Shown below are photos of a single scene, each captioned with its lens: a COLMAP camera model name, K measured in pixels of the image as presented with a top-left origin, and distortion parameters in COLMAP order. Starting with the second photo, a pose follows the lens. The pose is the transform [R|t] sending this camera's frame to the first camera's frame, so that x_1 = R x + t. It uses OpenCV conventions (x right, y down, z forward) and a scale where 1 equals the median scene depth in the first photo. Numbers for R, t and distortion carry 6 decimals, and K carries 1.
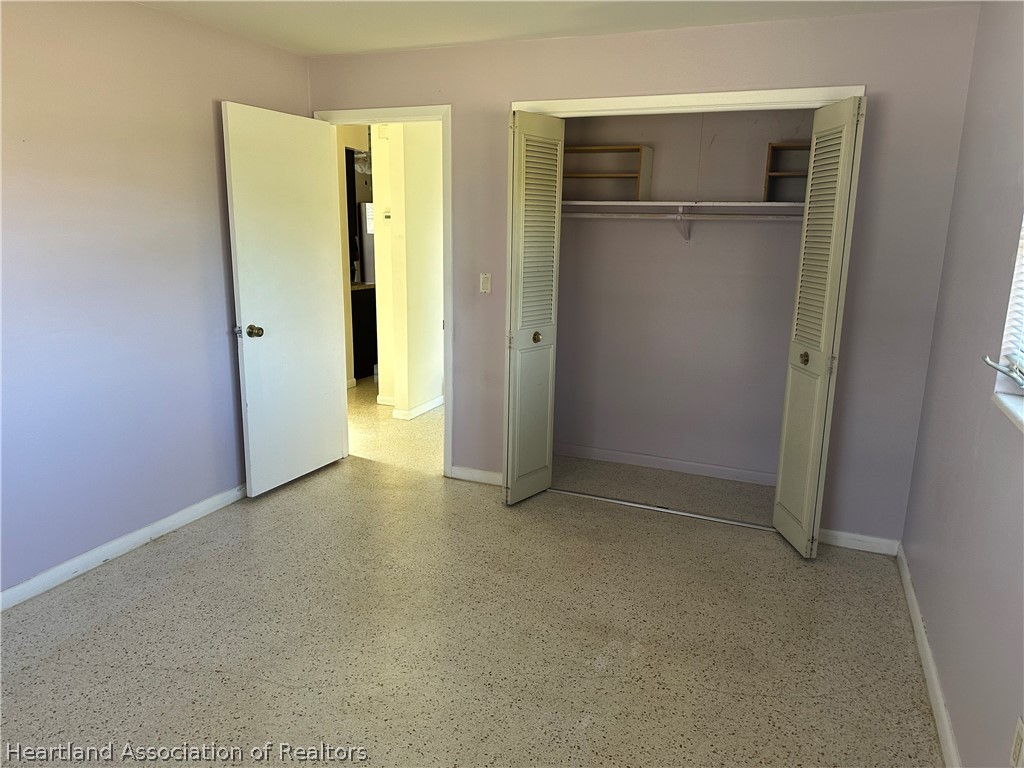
lens RADIAL K [[726.8, 0, 512.0], [0, 726.8, 382.5], [0, 0, 1]] dist [0.041274, -0.009472]
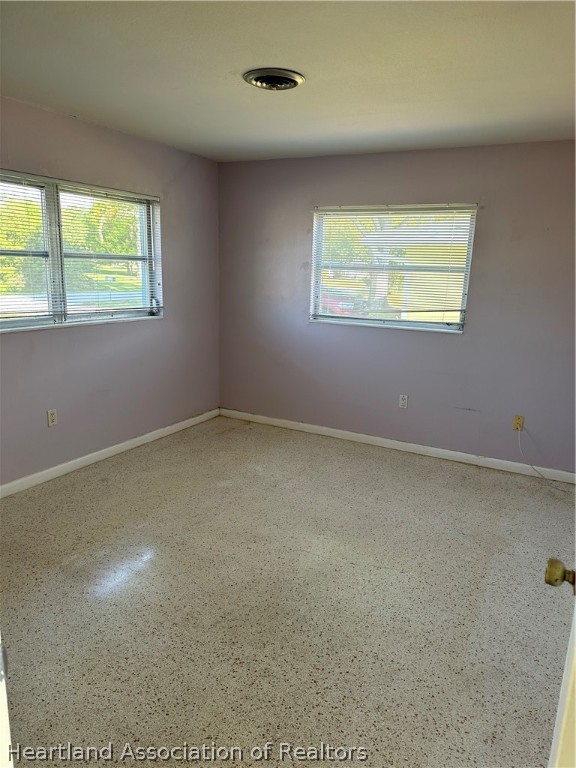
lens RADIAL K [[545.1, 0, 287.9], [0, 545.1, 385.4], [0, 0, 1]] dist [0.041274, -0.009472]
pose [[-0.992680, -0.069290, 0.098918, -0.347012], [-0.020042, 0.902202, 0.430848, -0.424332], [-0.119097, 0.425712, -0.896987, 1.853150]]
